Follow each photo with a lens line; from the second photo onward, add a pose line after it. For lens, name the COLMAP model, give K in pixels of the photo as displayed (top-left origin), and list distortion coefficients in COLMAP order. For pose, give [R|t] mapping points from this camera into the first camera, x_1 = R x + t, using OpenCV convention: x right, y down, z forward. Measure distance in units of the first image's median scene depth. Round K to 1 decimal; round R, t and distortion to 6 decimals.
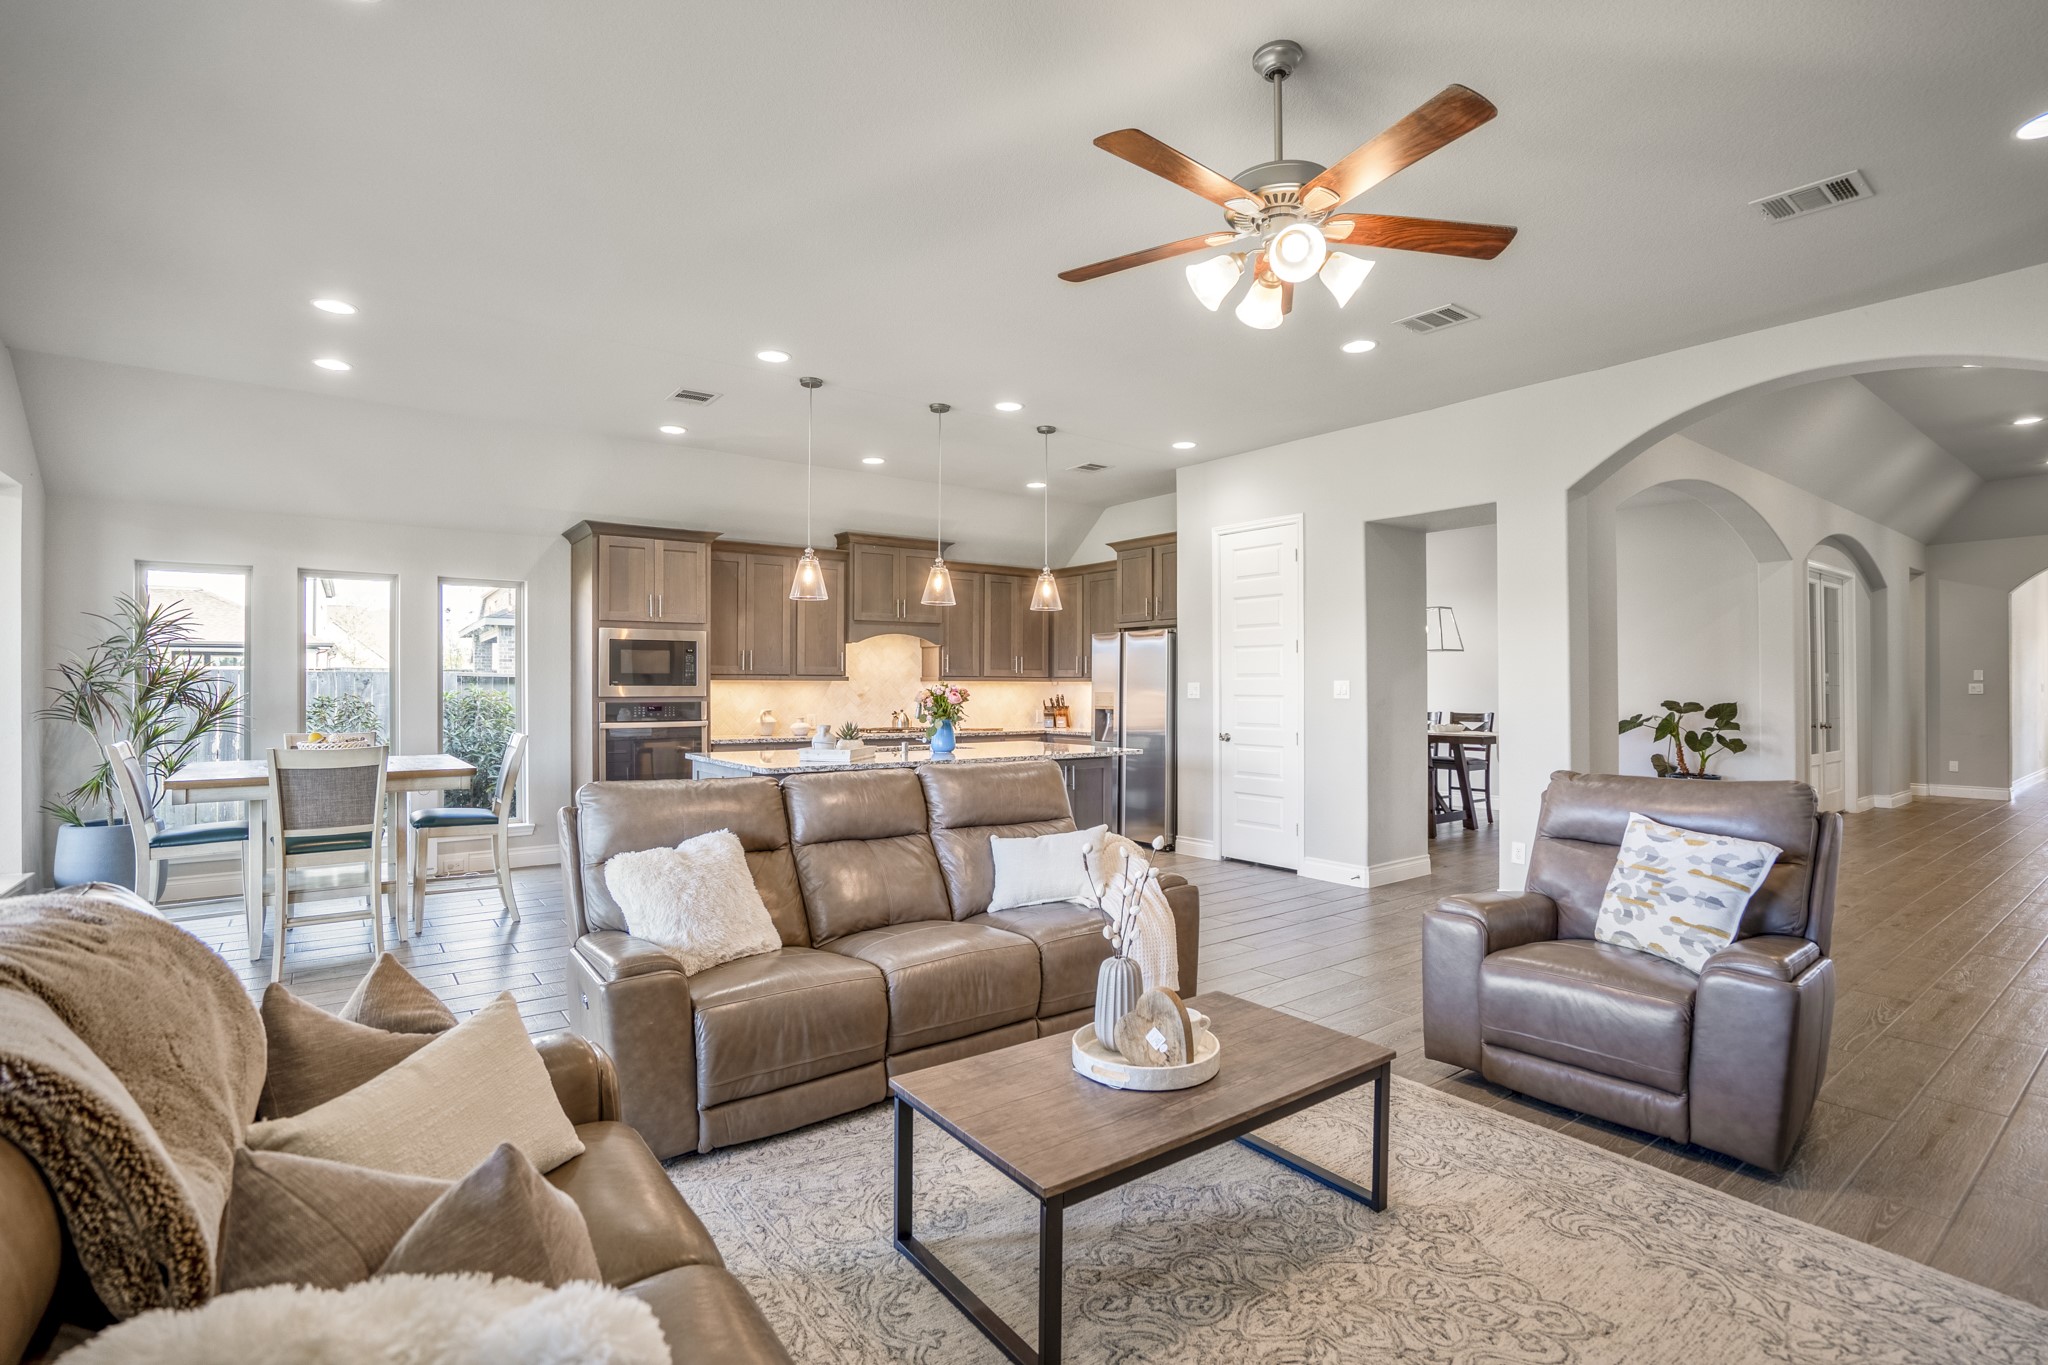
lens RADIAL K [[967.5, 0, 1023.3], [0, 967.5, 685.7], [0, 0, 1]] dist [-0.040282, 0.010628]
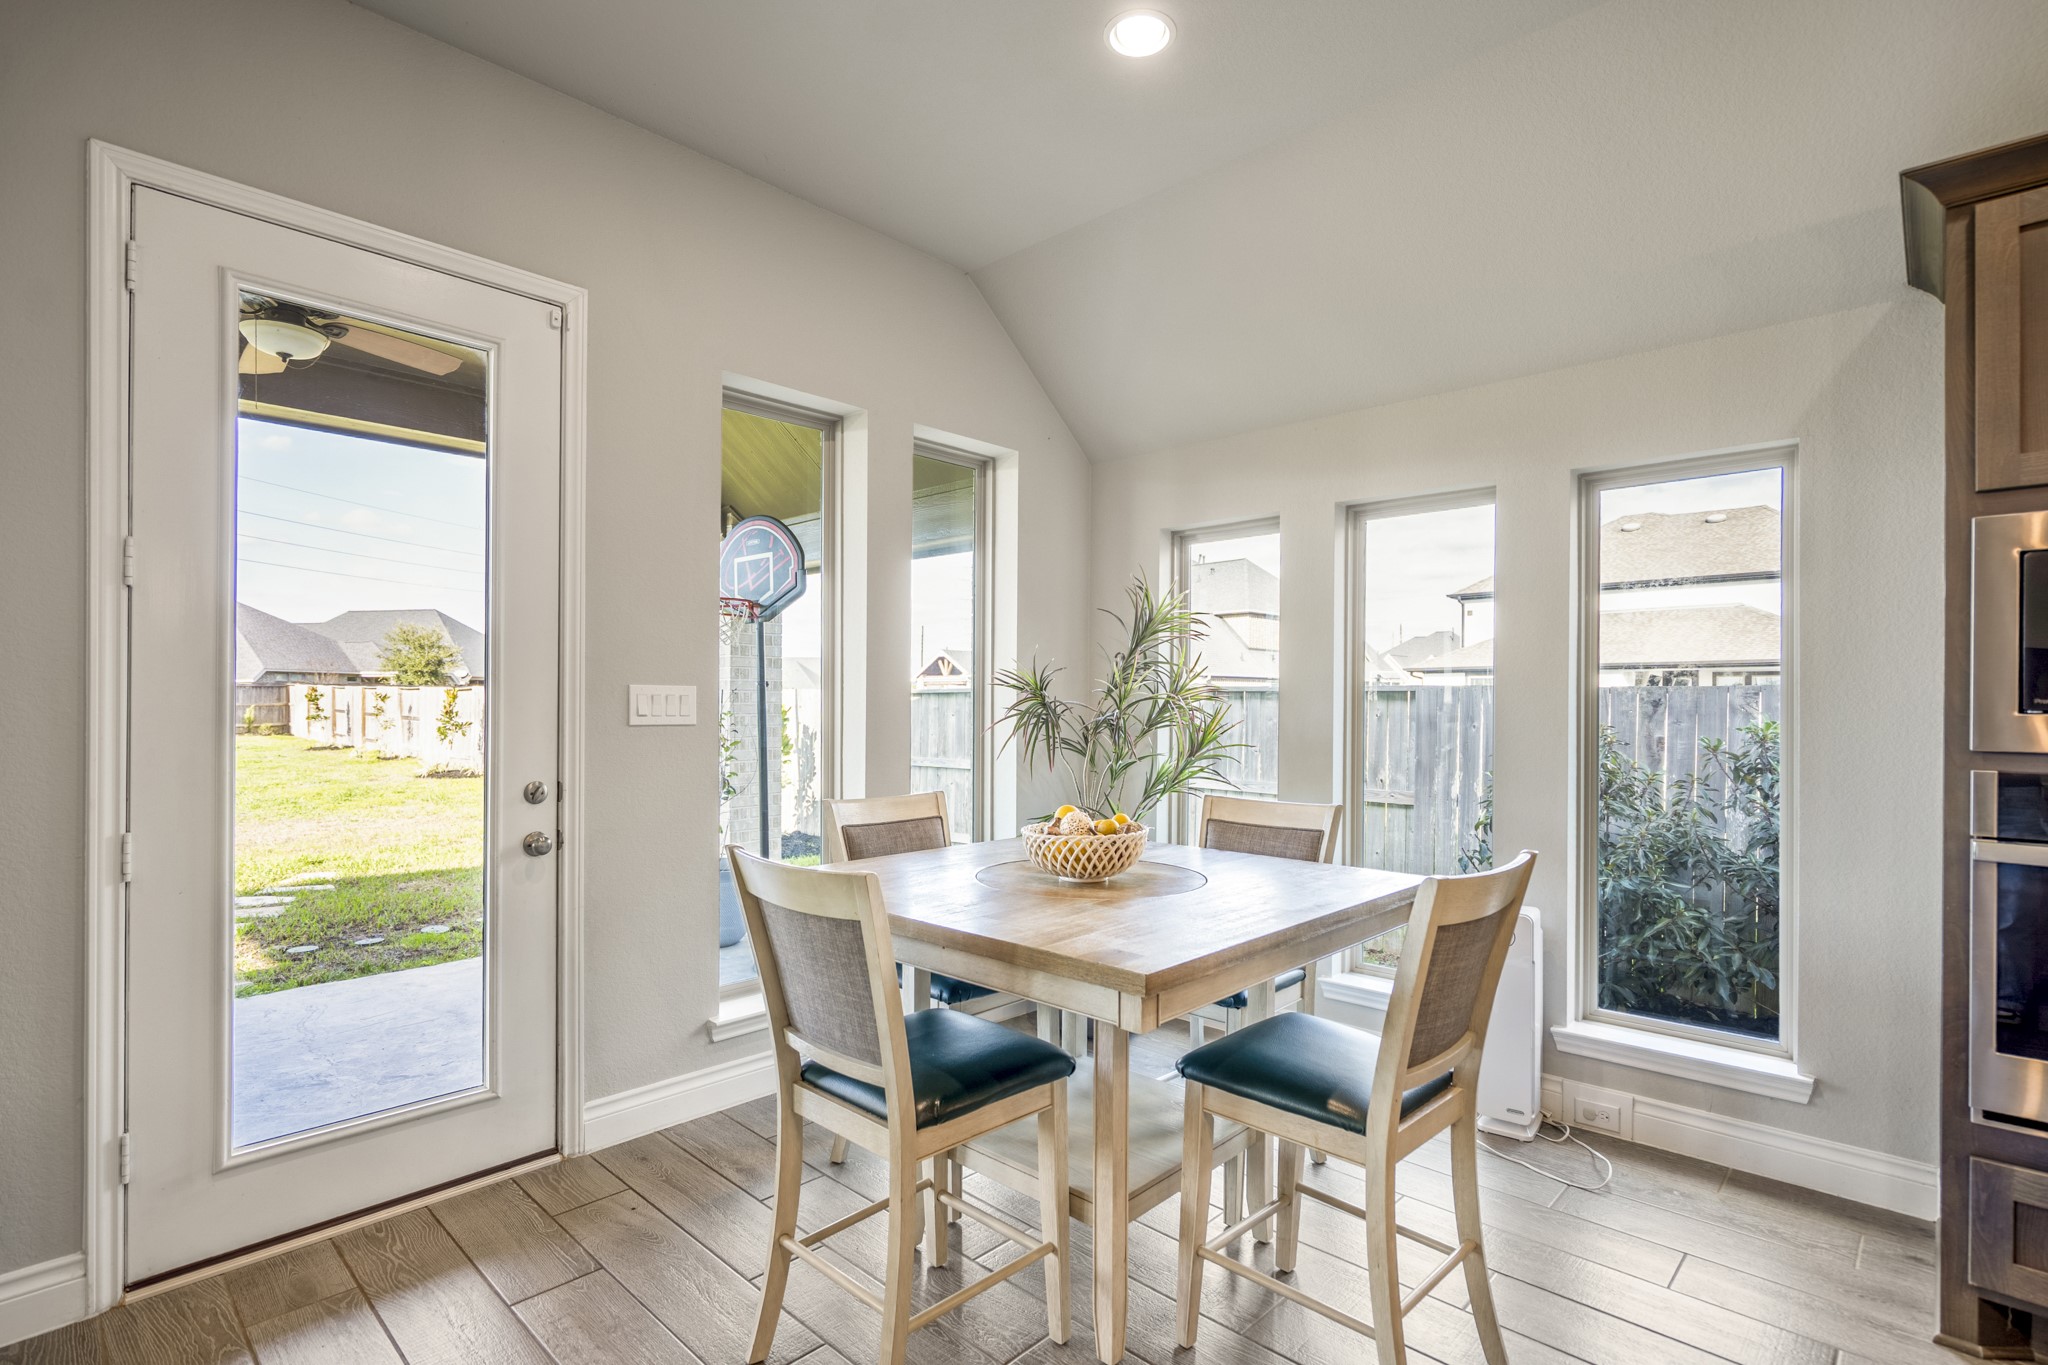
lens RADIAL K [[987.3, 0, 1024.4], [0, 987.3, 705.3], [0, 0, 1]] dist [-0.023340, 0.007564]
pose [[0.168038, 0.000815, -0.985780, -0.179126], [-0.003275, 0.999995, 0.000268, -0.001781], [0.985775, 0.003184, 0.168040, 0.605440]]
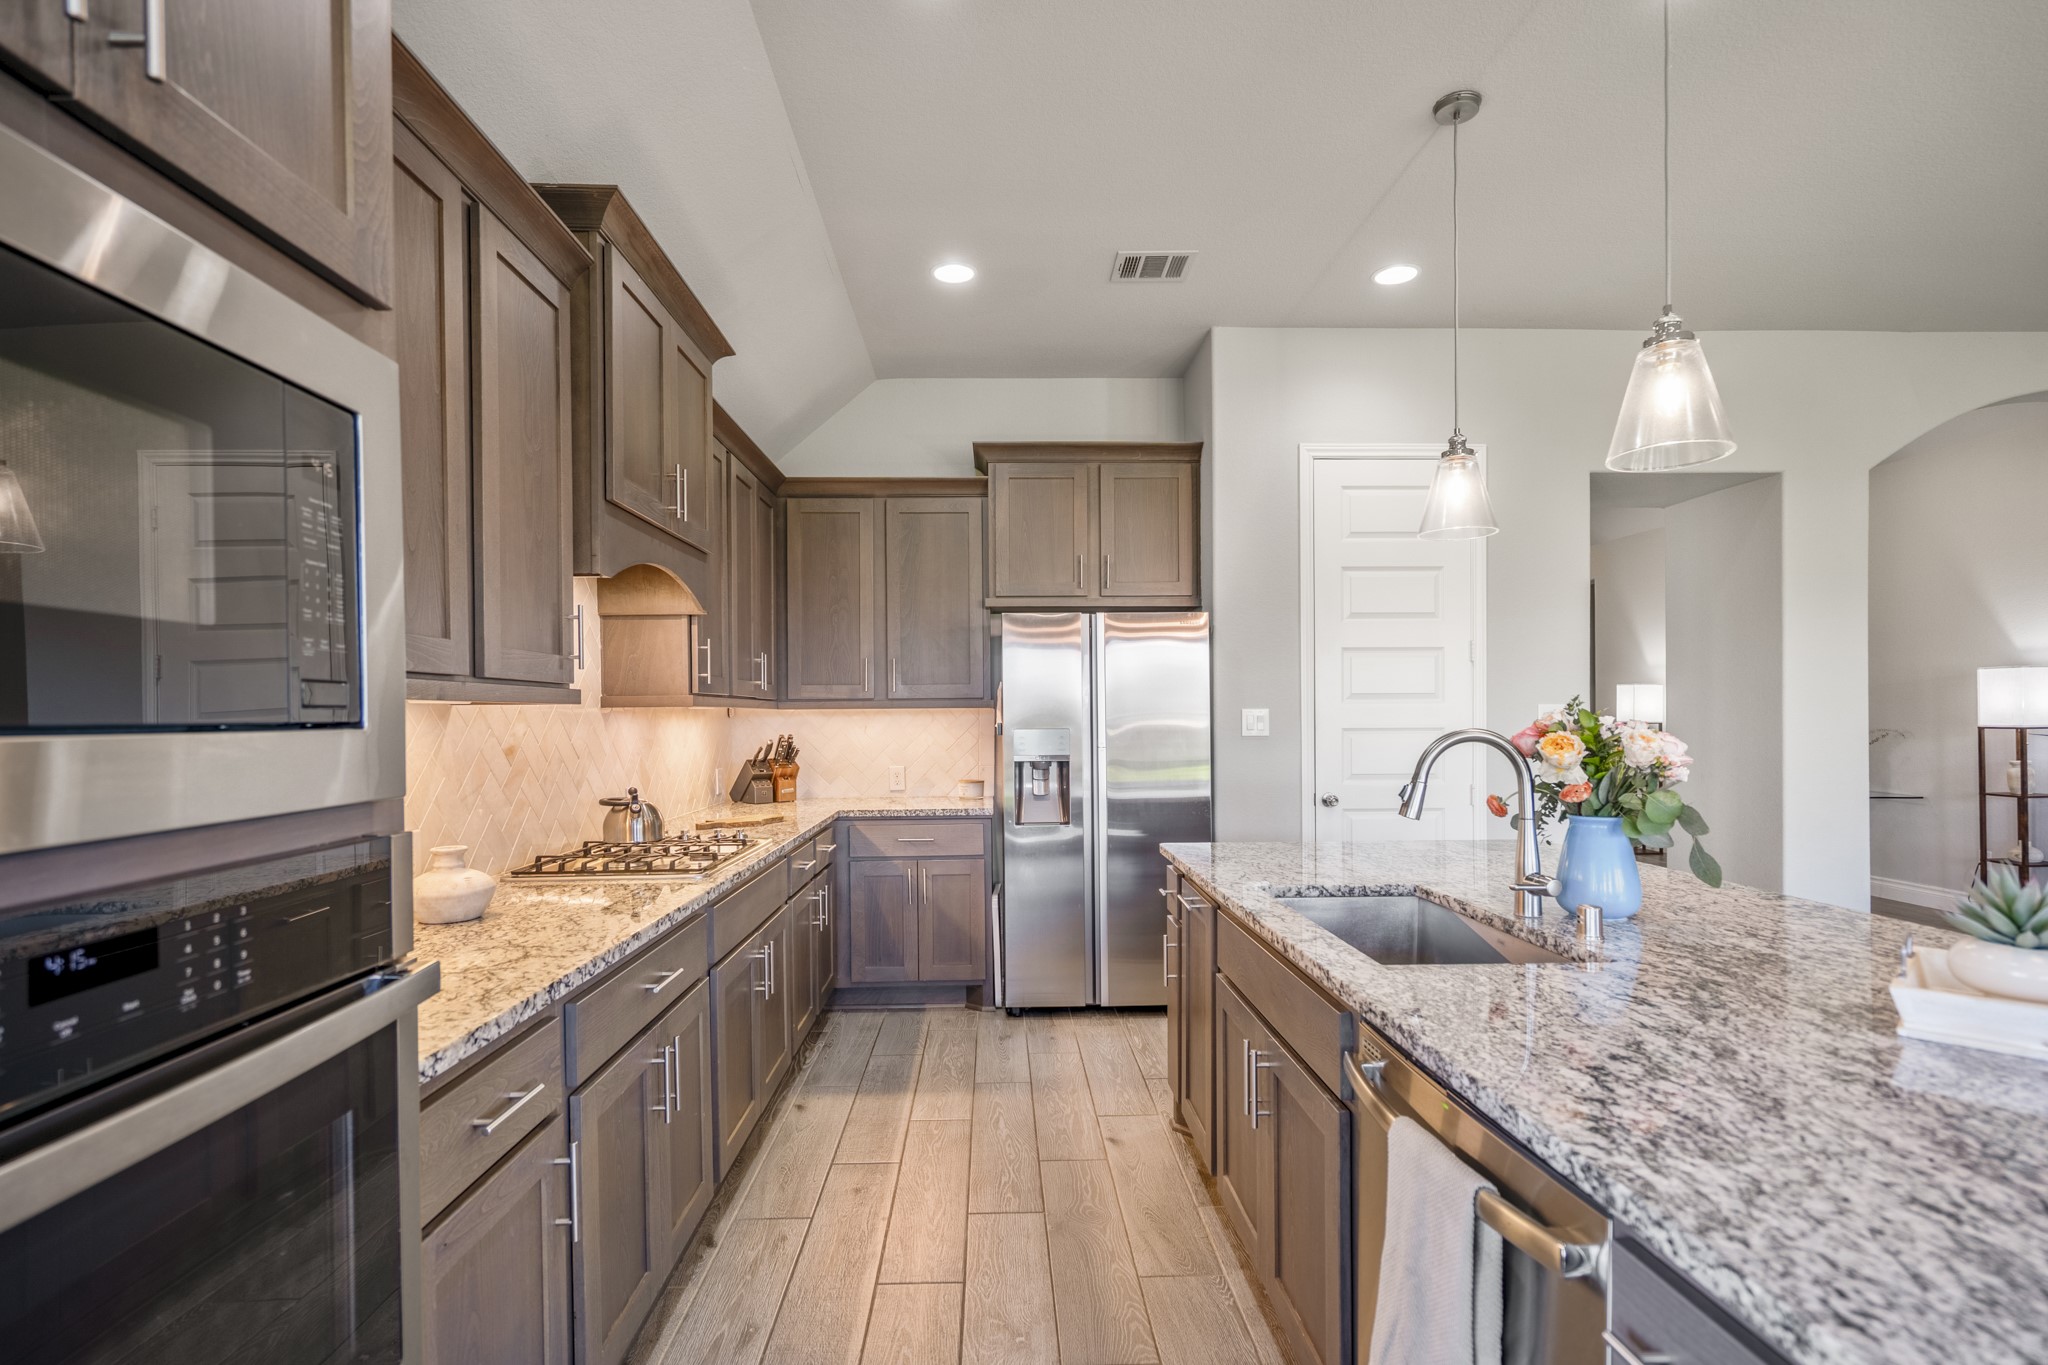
lens RADIAL K [[969.9, 0, 1022.4], [0, 969.9, 714.2], [0, 0, 1]] dist [-0.002356, -0.000251]
pose [[0.578811, -0.006012, 0.815439, -0.386596], [0.007338, 0.999971, 0.002164, -0.001971], [-0.815428, 0.004731, 0.578839, 0.810776]]
